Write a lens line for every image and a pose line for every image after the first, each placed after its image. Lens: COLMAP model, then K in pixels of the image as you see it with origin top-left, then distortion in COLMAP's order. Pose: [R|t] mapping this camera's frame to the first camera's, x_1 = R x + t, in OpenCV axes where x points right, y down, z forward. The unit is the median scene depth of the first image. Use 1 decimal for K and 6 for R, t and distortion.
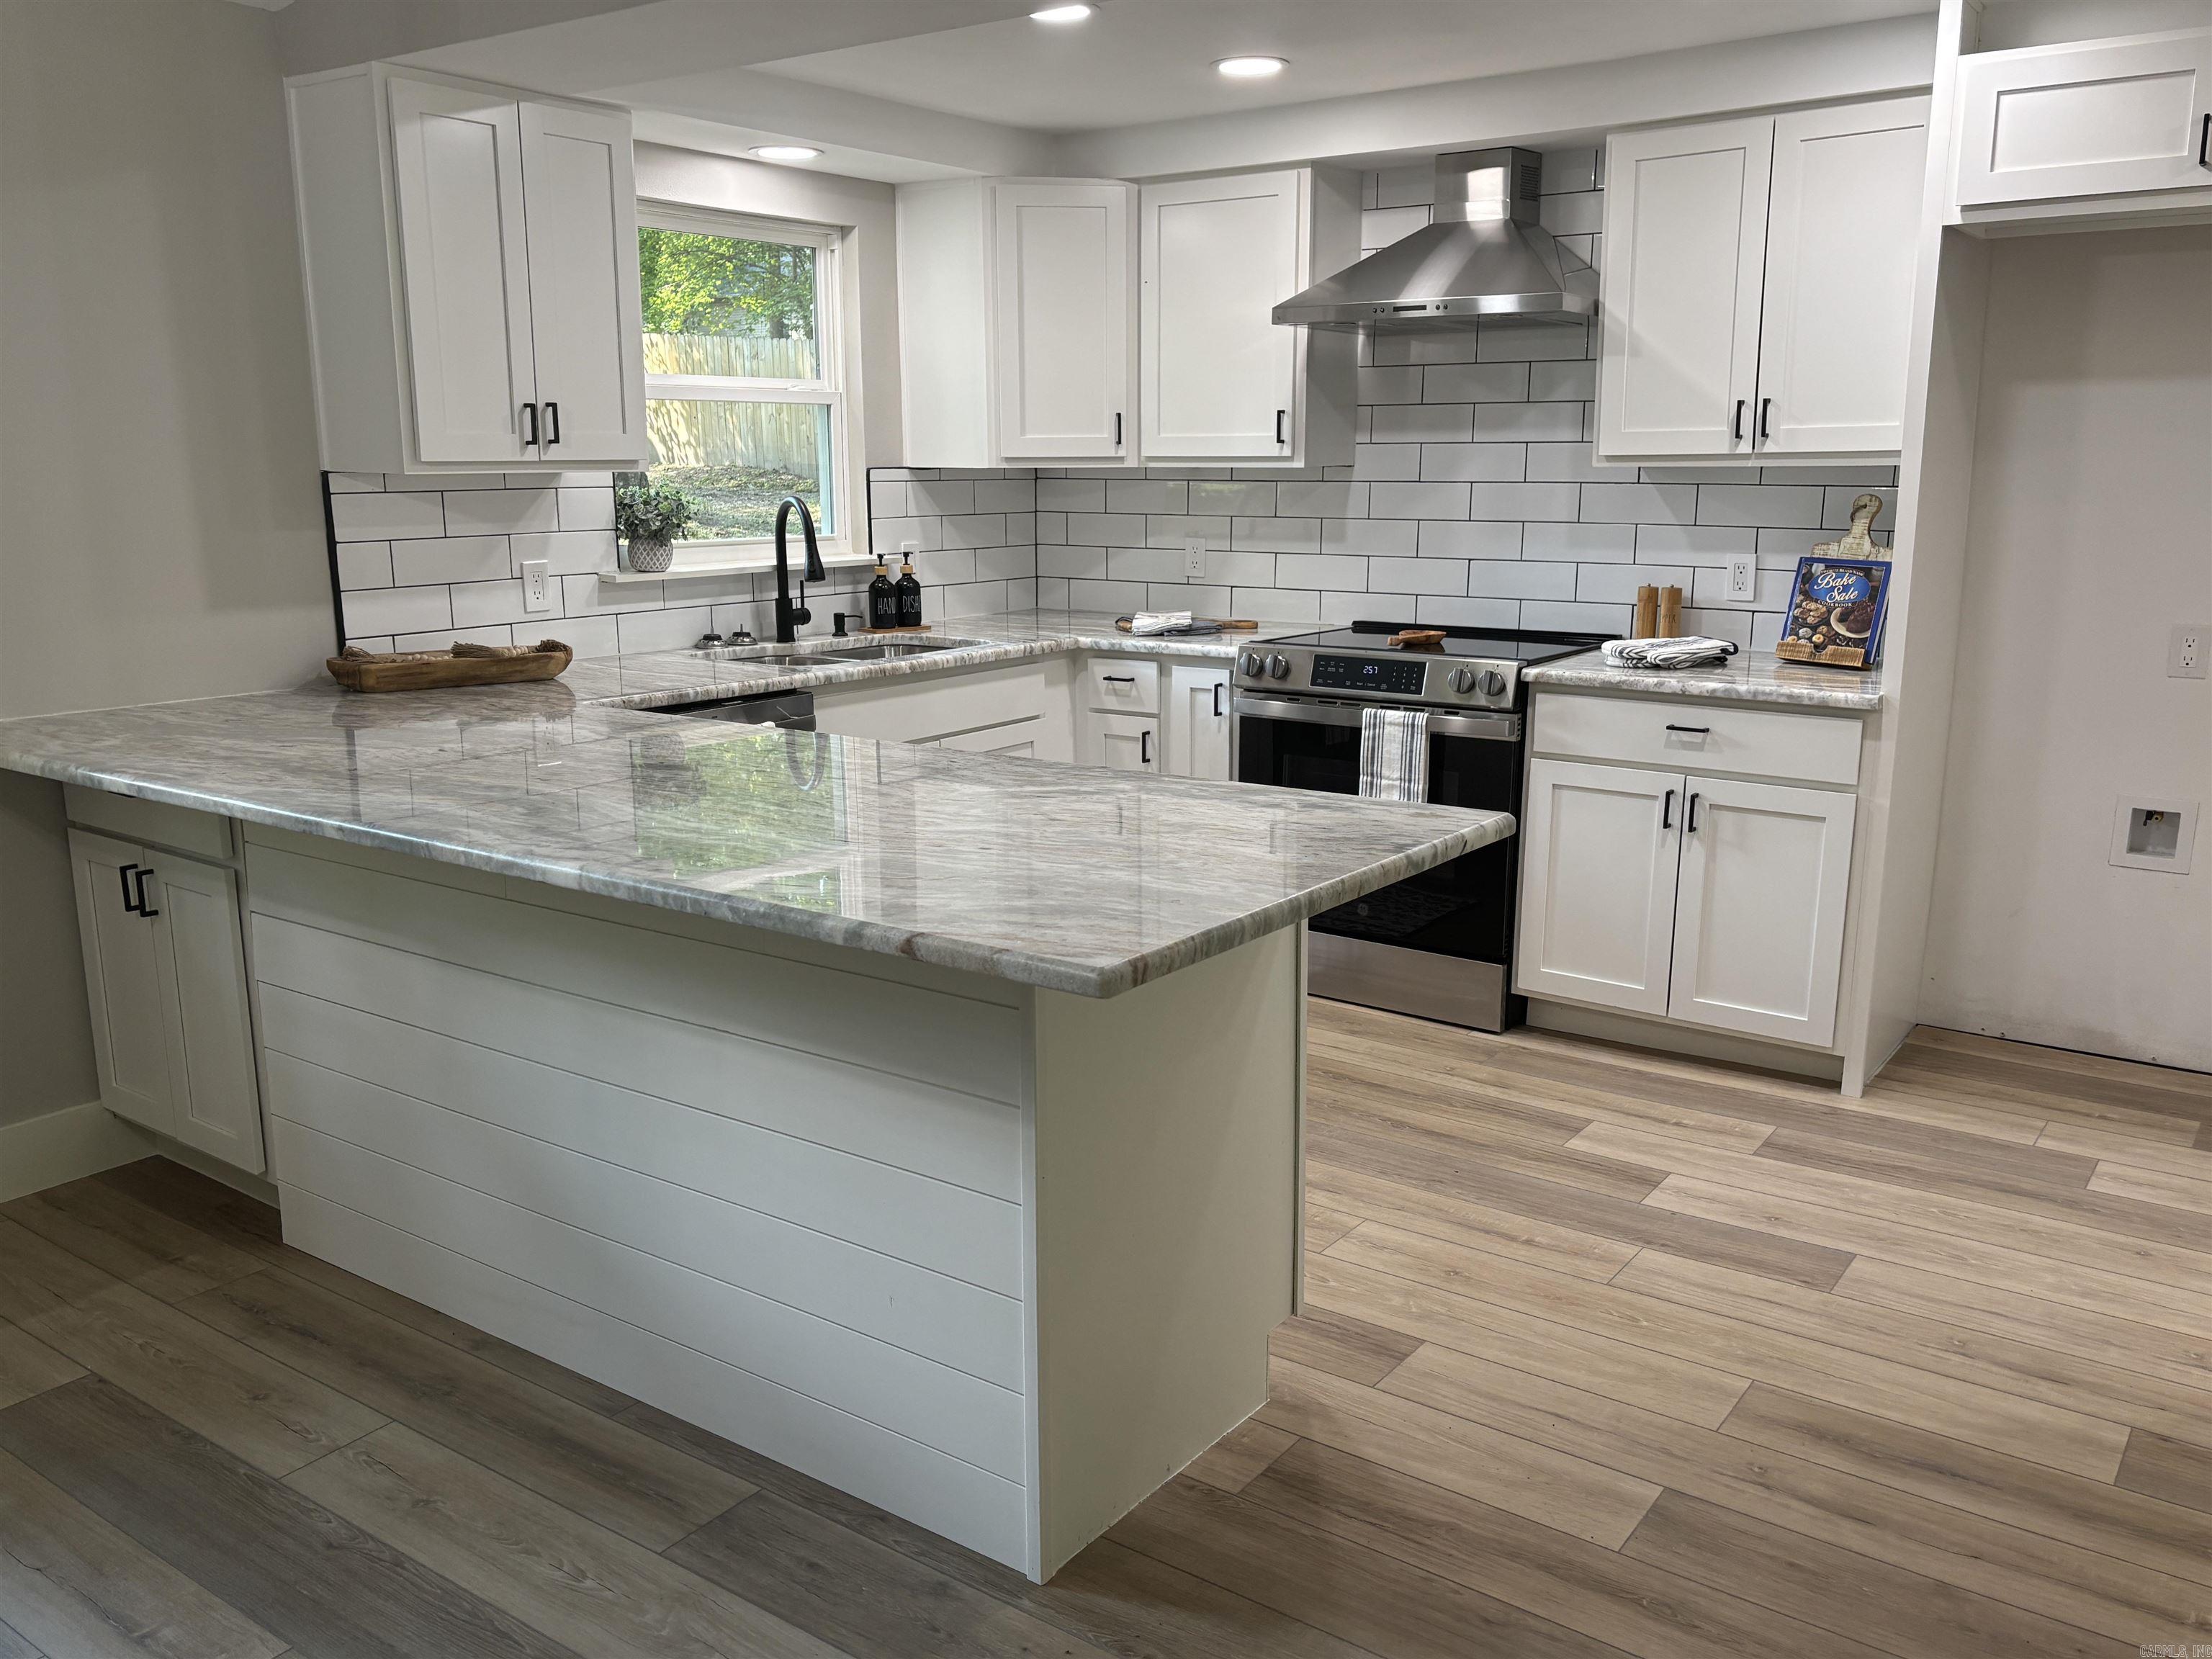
lens RADIAL K [[1772.2, 0, 1111.5], [0, 1772.2, 833.7], [0, 0, 1]] dist [0.043940, -0.032696]
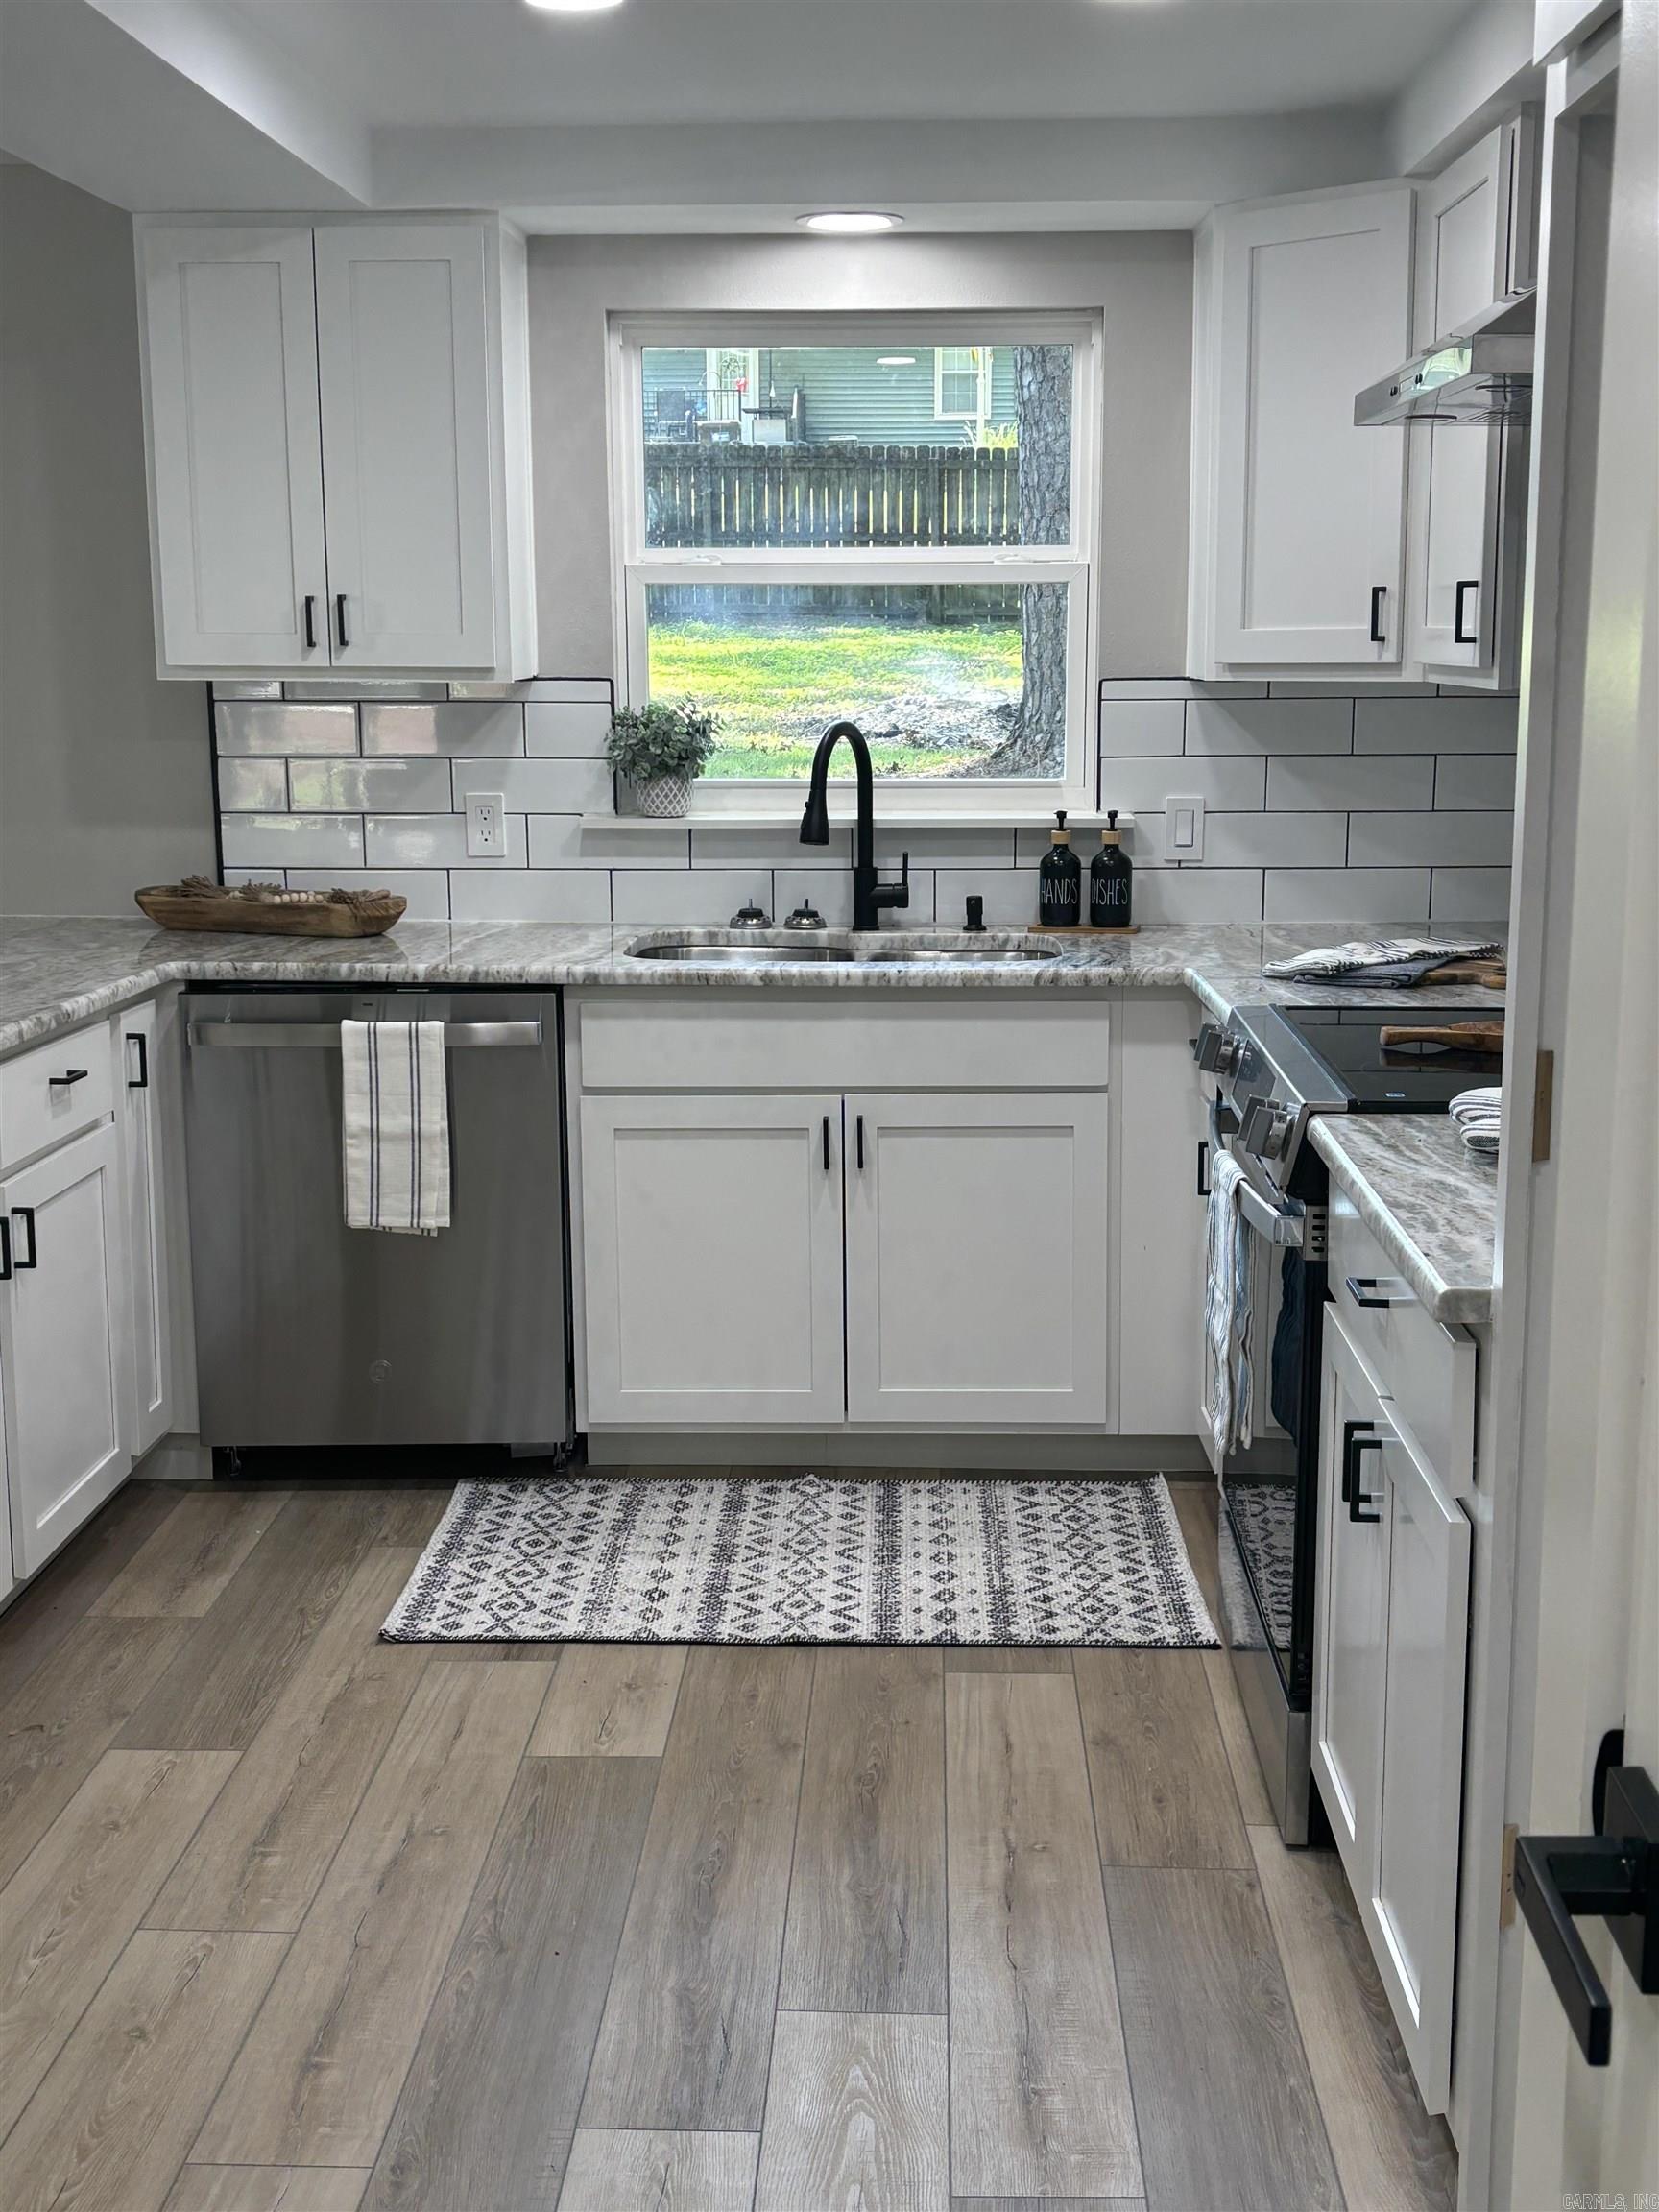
lens RADIAL K [[2670.2, 0, 825.1], [0, 2670.2, 1091.2], [0, 0, 1]] dist [0.120743, 0.000000]
pose [[0.550151, 0.143086, -0.822715, 0.794733], [-0.174738, 0.983126, 0.054136, -0.119822], [0.816579, 0.113976, 0.565870, 0.490608]]
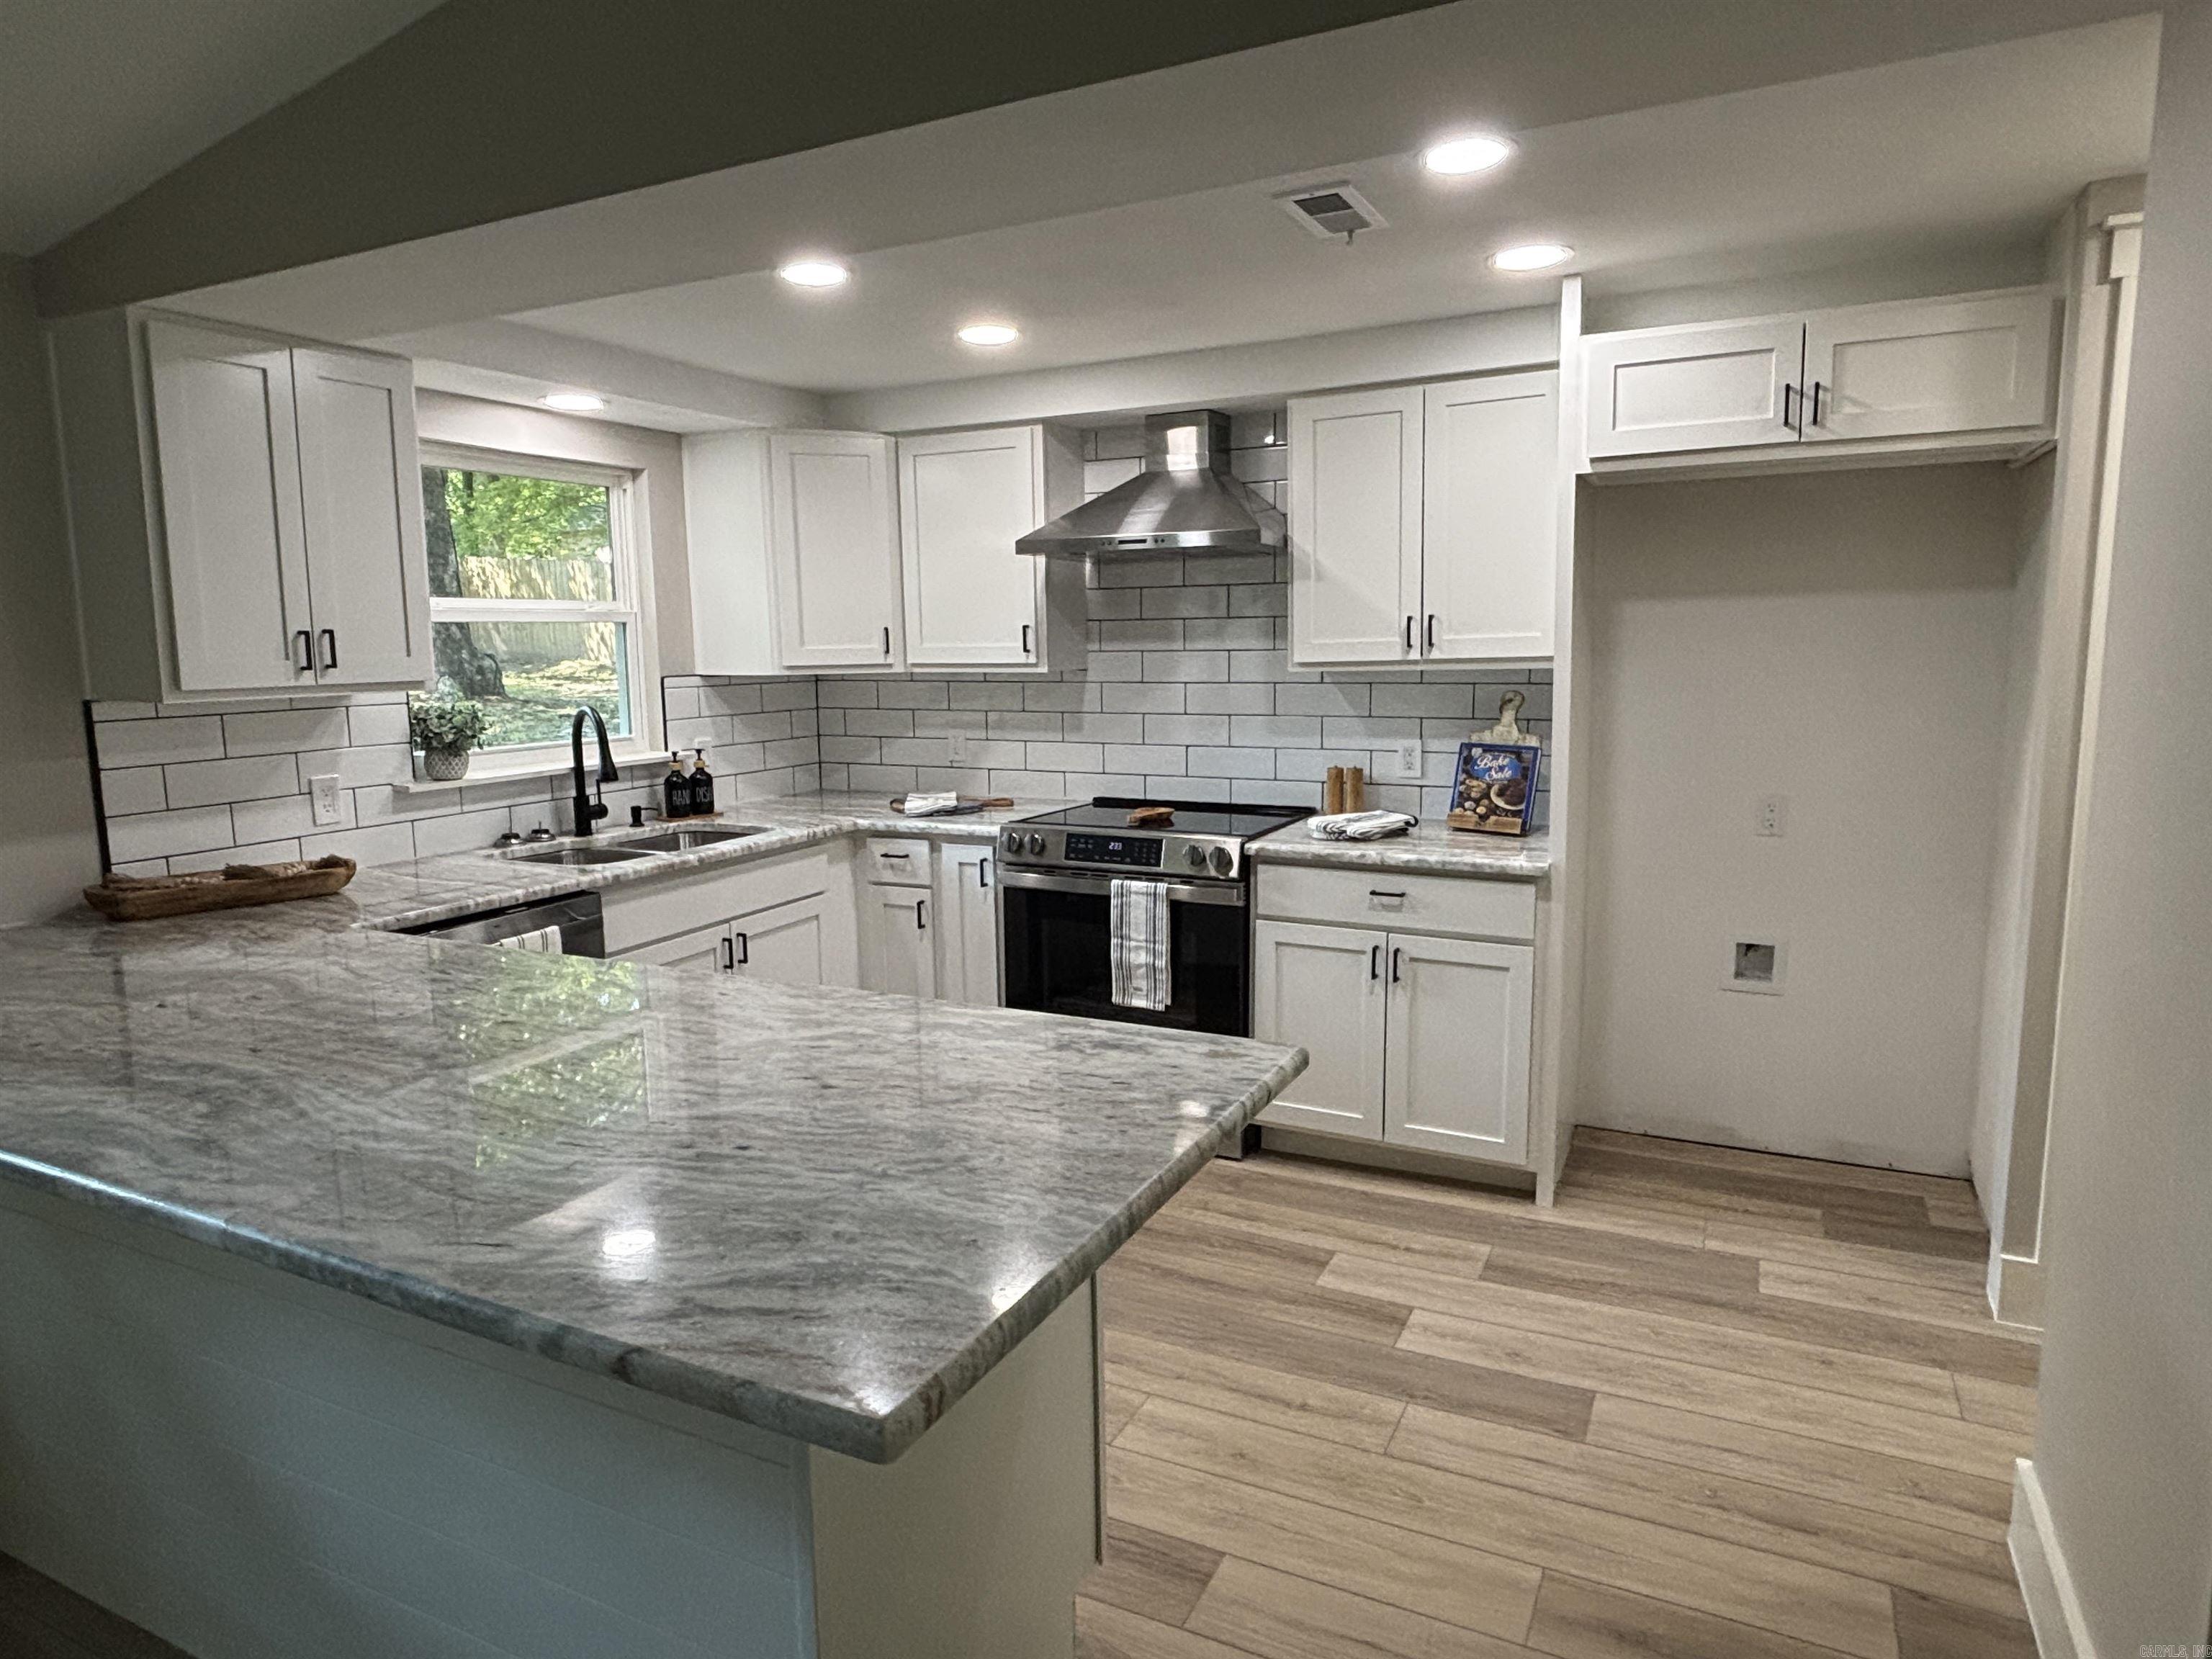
lens RADIAL K [[1317.3, 0, 1099.2], [0, 1317.3, 808.3], [0, 0, 1]] dist [0.021594, -0.021139]
pose [[0.986818, -0.032743, 0.158485, 0.002000], [0.046057, 0.995644, -0.081072, -0.052729], [-0.155140, 0.087303, 0.984027, 0.174117]]
